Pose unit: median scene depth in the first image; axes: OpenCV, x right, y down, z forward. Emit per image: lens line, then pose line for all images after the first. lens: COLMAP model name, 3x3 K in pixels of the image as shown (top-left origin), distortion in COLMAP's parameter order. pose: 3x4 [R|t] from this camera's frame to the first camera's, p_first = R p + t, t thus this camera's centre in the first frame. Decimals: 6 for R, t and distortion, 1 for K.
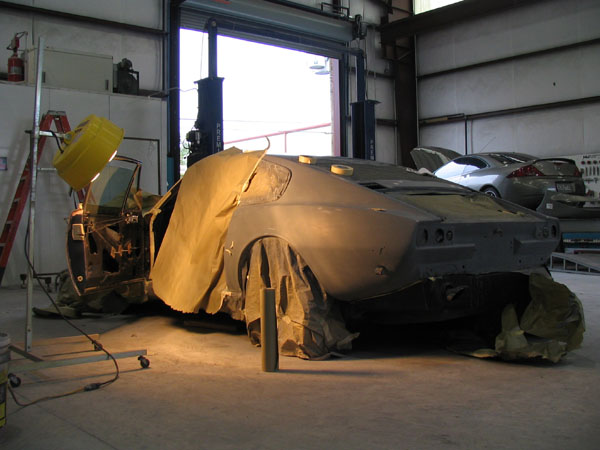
lens RADIAL K [[670.4, 0, 302.5], [0, 670.4, 208.5], [0, 0, 1]] dist [-0.213228, 0.339577]
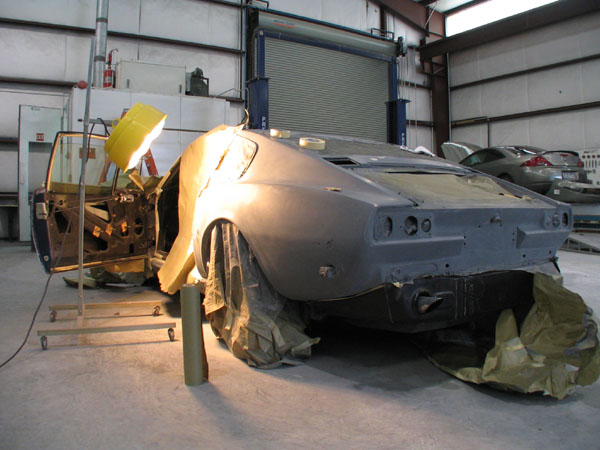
lens RADIAL K [[478.8, 0, 296.1], [0, 478.8, 211.6], [0, 0, 1]] dist [-0.218996, 0.089207]
pose [[0.987048, 0.016857, -0.159539, 0.126332], [-0.010095, 0.999020, 0.043105, 0.003189], [0.160110, -0.040936, 0.986250, 0.358459]]
